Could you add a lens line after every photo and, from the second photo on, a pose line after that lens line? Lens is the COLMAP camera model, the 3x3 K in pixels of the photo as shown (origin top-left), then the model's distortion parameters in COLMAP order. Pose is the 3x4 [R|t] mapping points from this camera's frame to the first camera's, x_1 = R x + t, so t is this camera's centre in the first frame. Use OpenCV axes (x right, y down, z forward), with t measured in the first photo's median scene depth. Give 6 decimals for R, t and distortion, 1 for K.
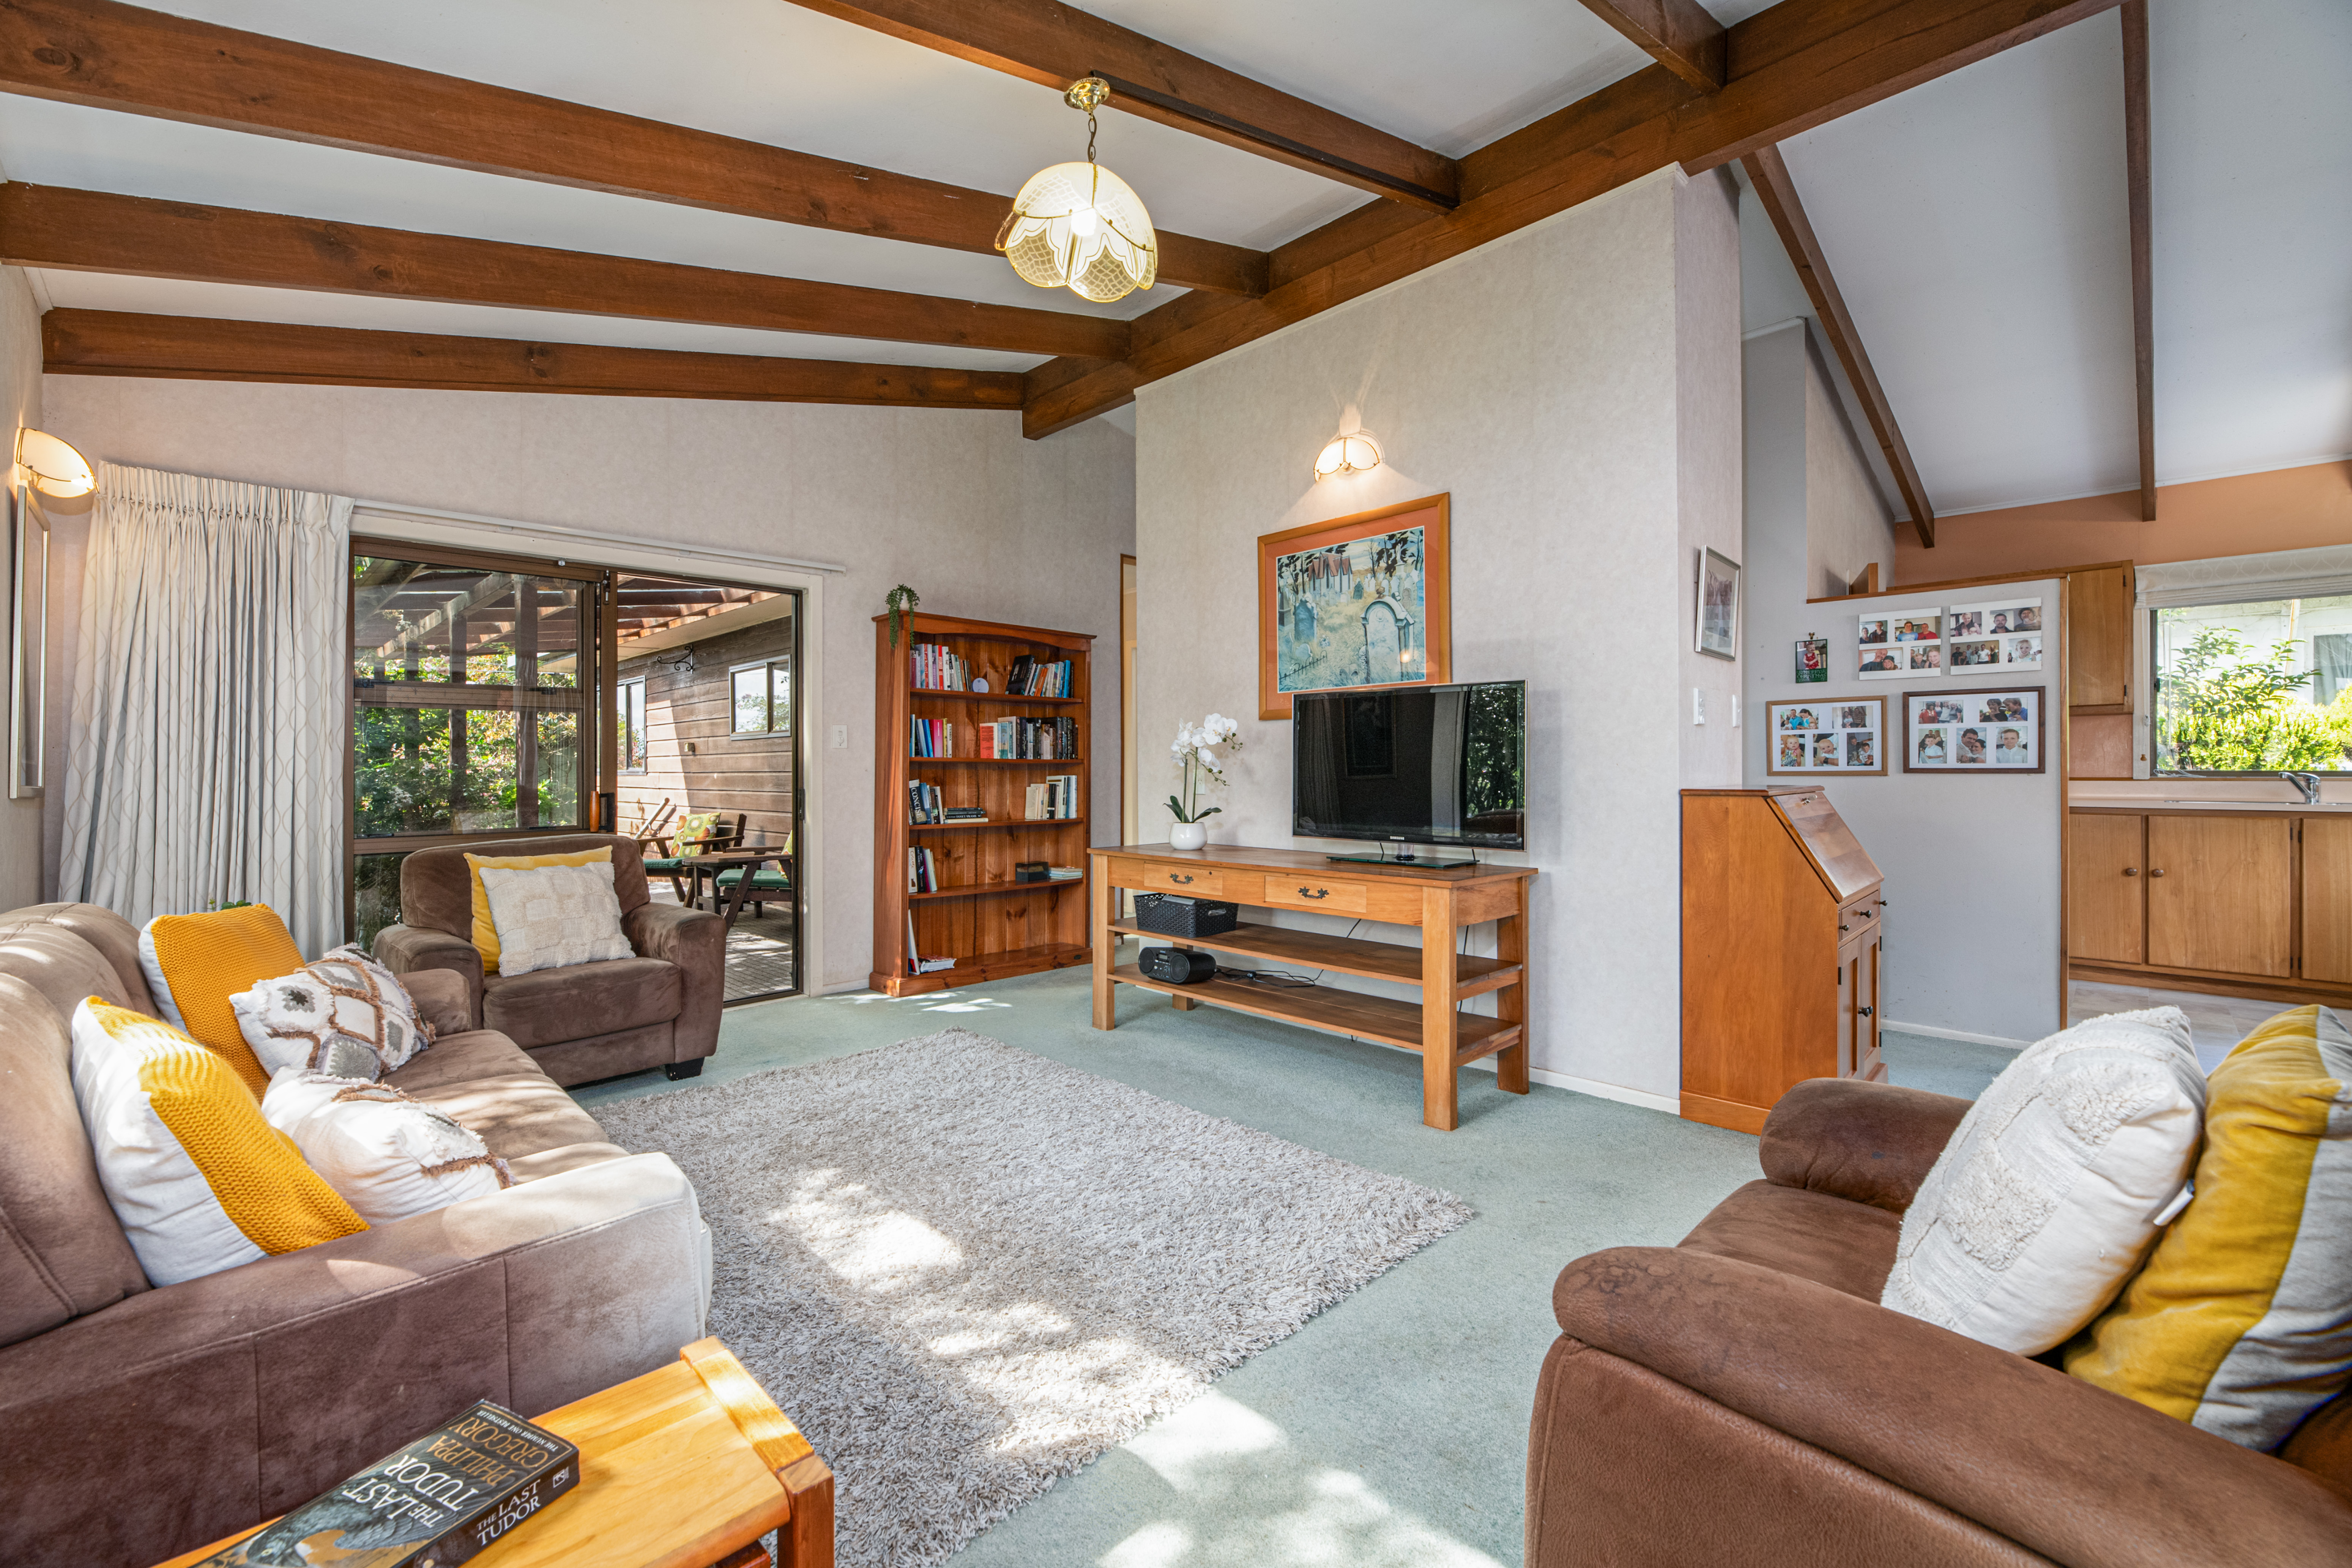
lens RADIAL K [[960.0, 0, 1187.7], [0, 960.0, 773.1], [0, 0, 1]] dist [-0.000374, -0.000181]
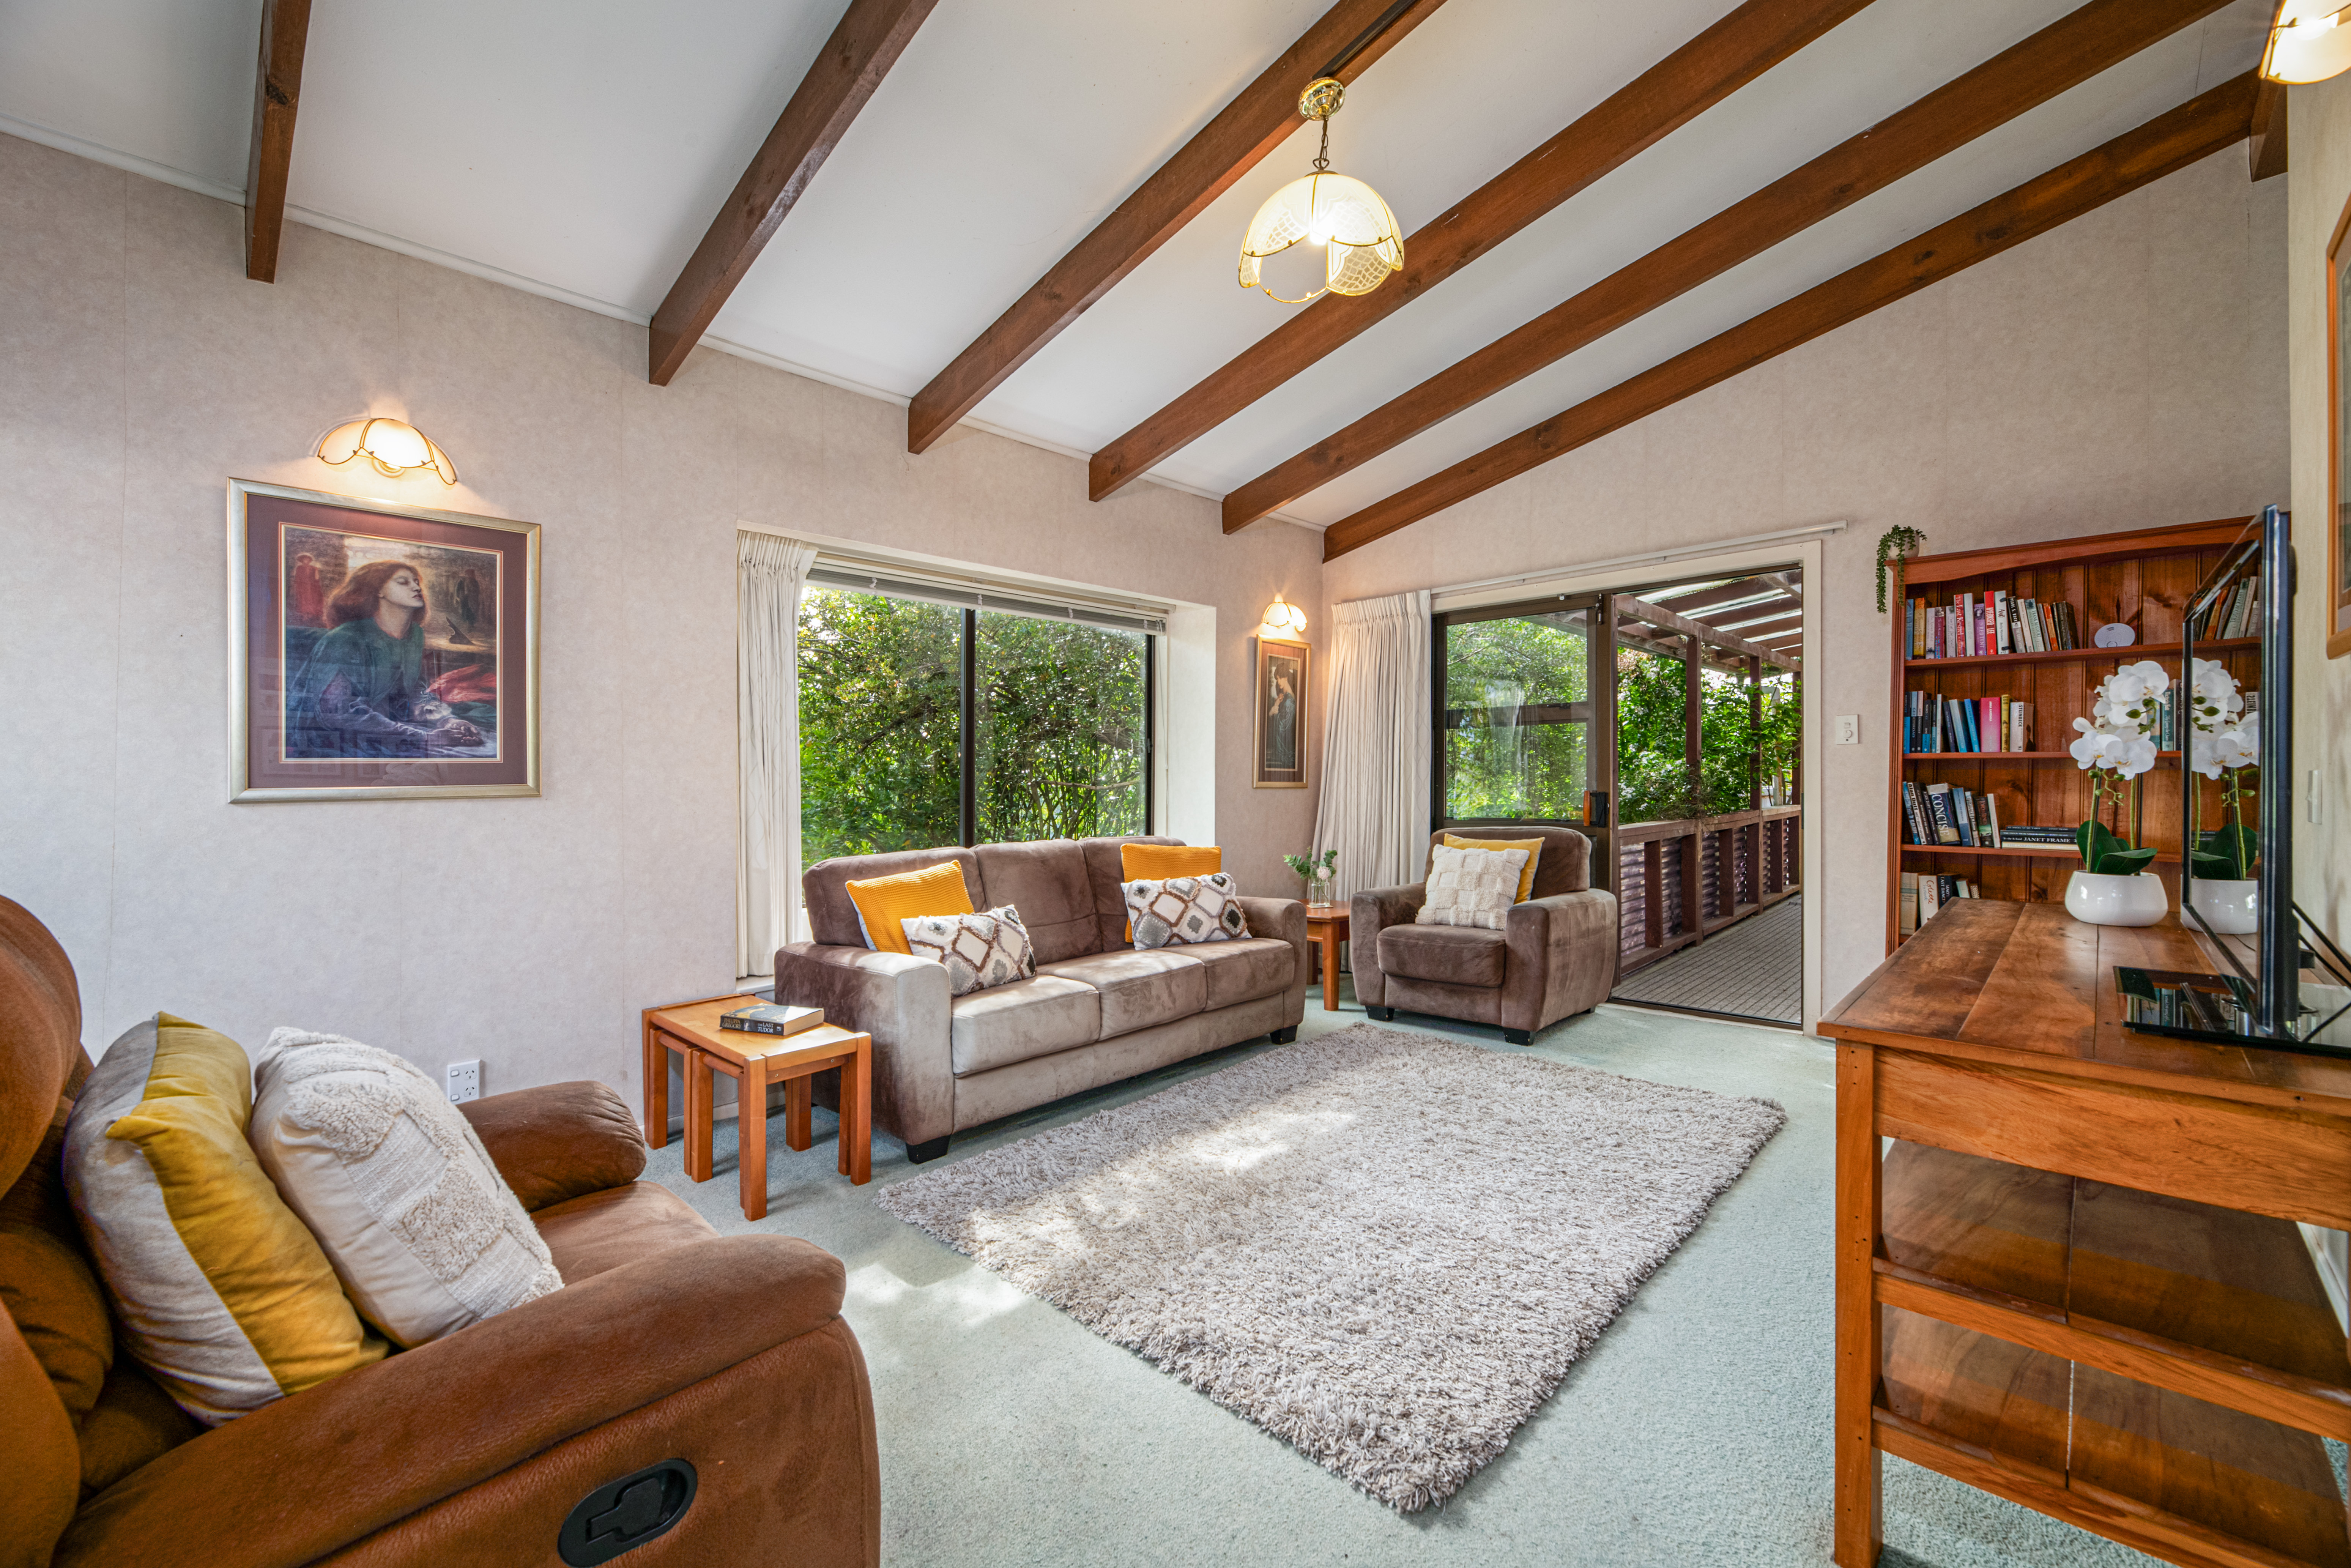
lens RADIAL K [[959.7, 0, 1170.3], [0, 959.7, 764.0], [0, 0, 1]] dist [-0.000374, -0.000181]
pose [[0.028816, -0.007264, -0.999558, 0.524380], [0.005047, 0.999962, -0.007122, -0.007279], [0.999572, -0.004840, 0.028851, 0.484758]]
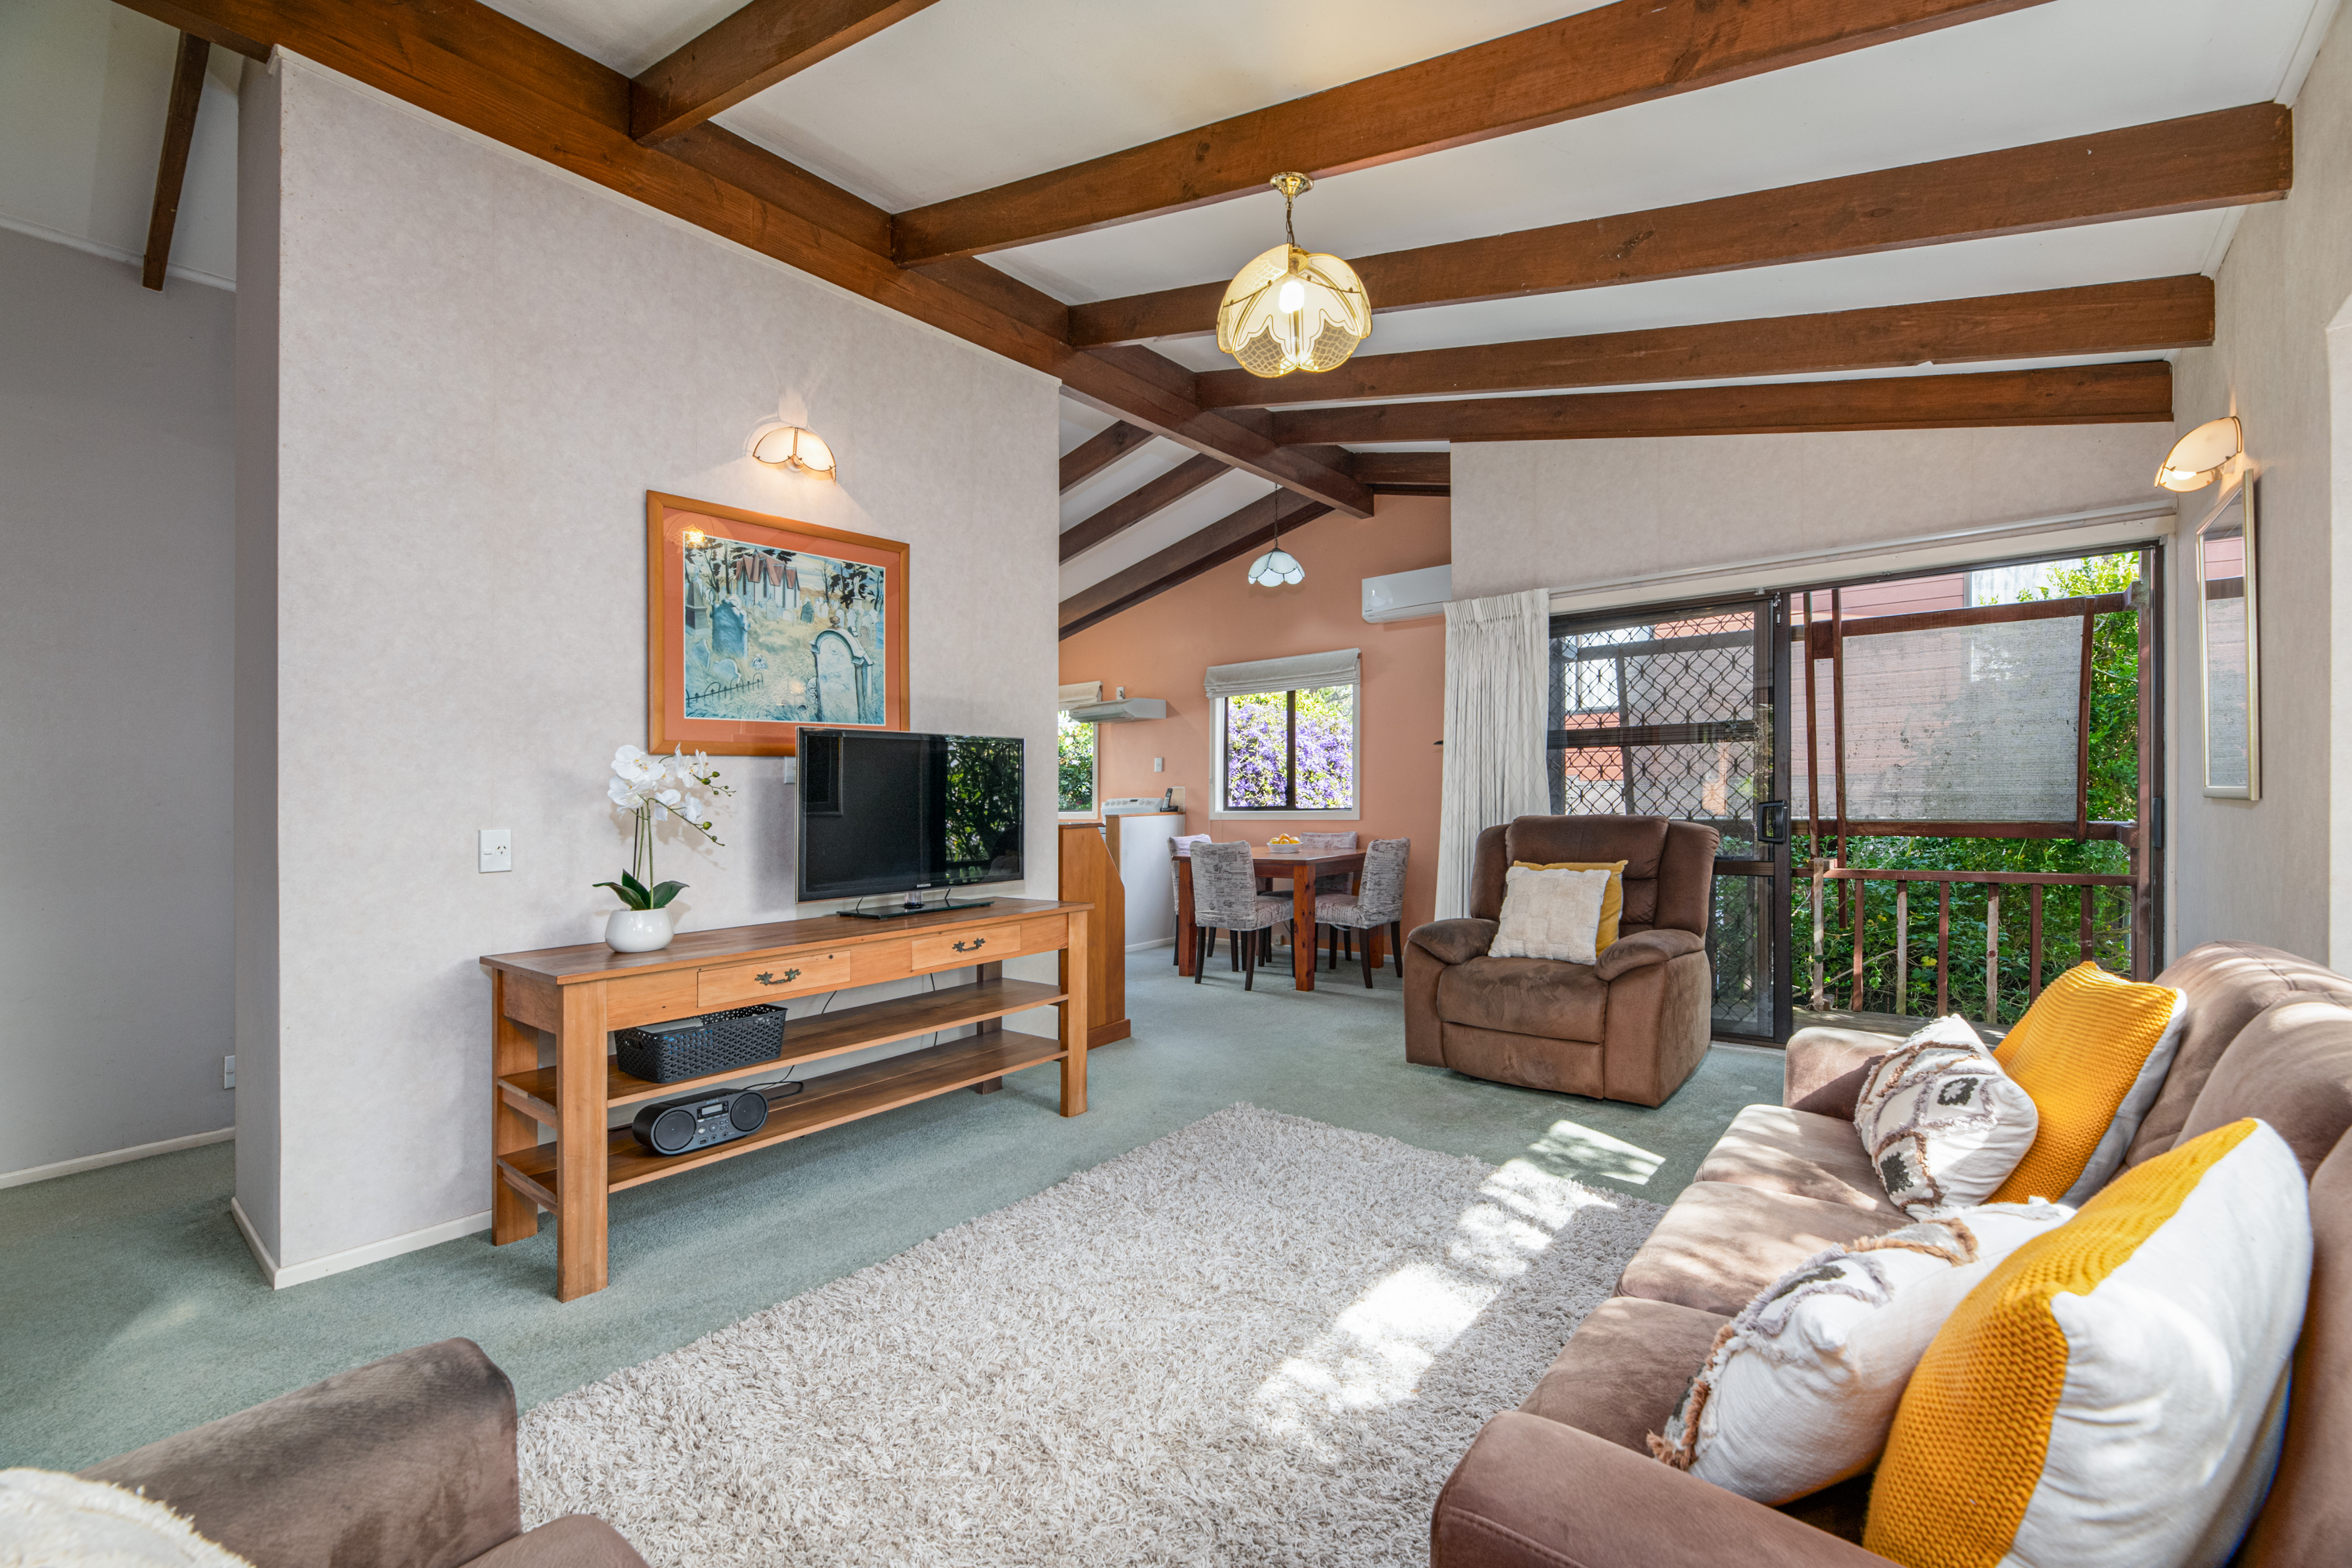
lens RADIAL K [[960.1, 0, 1193.0], [0, 960.1, 795.9], [0, 0, 1]] dist [-0.000374, -0.000181]
pose [[-0.085748, -0.008282, 0.996282, -0.716832], [0.014295, 0.999852, 0.009542, -0.027930], [-0.996214, 0.015060, -0.085617, 0.730730]]
